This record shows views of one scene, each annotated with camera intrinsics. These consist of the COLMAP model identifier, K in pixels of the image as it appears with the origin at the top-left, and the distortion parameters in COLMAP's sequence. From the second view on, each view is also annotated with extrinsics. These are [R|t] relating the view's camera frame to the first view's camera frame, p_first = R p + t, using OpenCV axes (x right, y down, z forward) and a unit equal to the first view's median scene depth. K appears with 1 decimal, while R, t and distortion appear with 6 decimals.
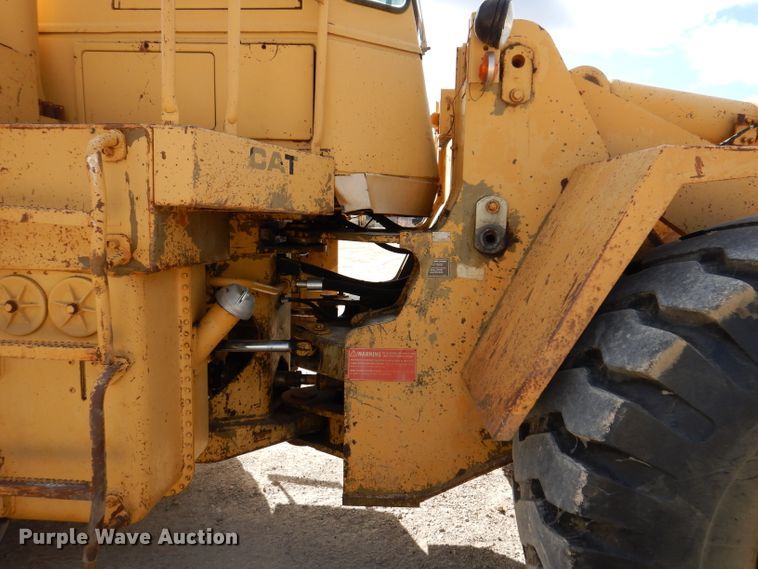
lens RADIAL K [[543.5, 0, 373.1], [0, 543.5, 285.0], [0, 0, 1]] dist [0.013303, -0.002025]
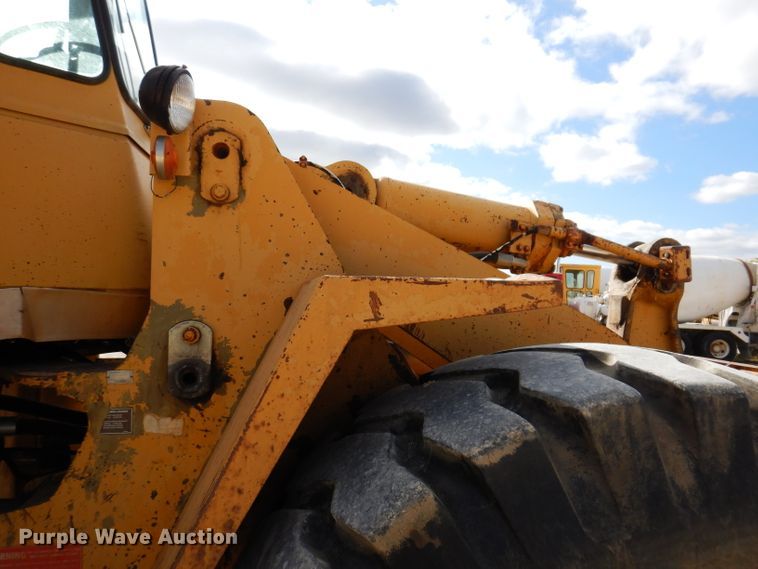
lens RADIAL K [[543.5, 0, 377.6], [0, 543.5, 284.9], [0, 0, 1]] dist [0.013303, -0.002025]
pose [[0.977864, 0.001876, 0.209231, 0.309947], [0.028397, 0.989518, -0.141589, -0.098461], [-0.207304, 0.144396, 0.967561, 0.215348]]
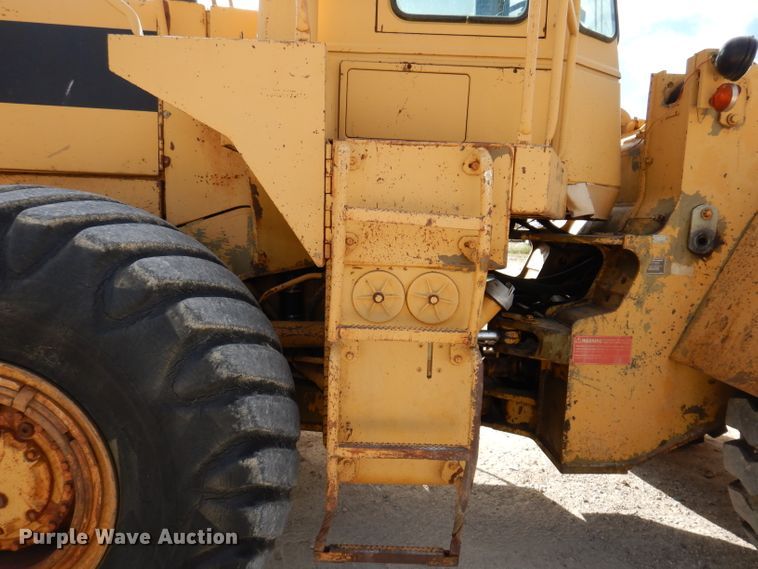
lens RADIAL K [[543.5, 0, 377.7], [0, 543.5, 285.9], [0, 0, 1]] dist [0.013303, -0.002025]
pose [[0.997032, 0.002738, 0.076944, -0.567216], [-0.003283, 0.999970, 0.006965, 0.004784], [-0.076922, -0.007197, 0.997011, -0.113750]]
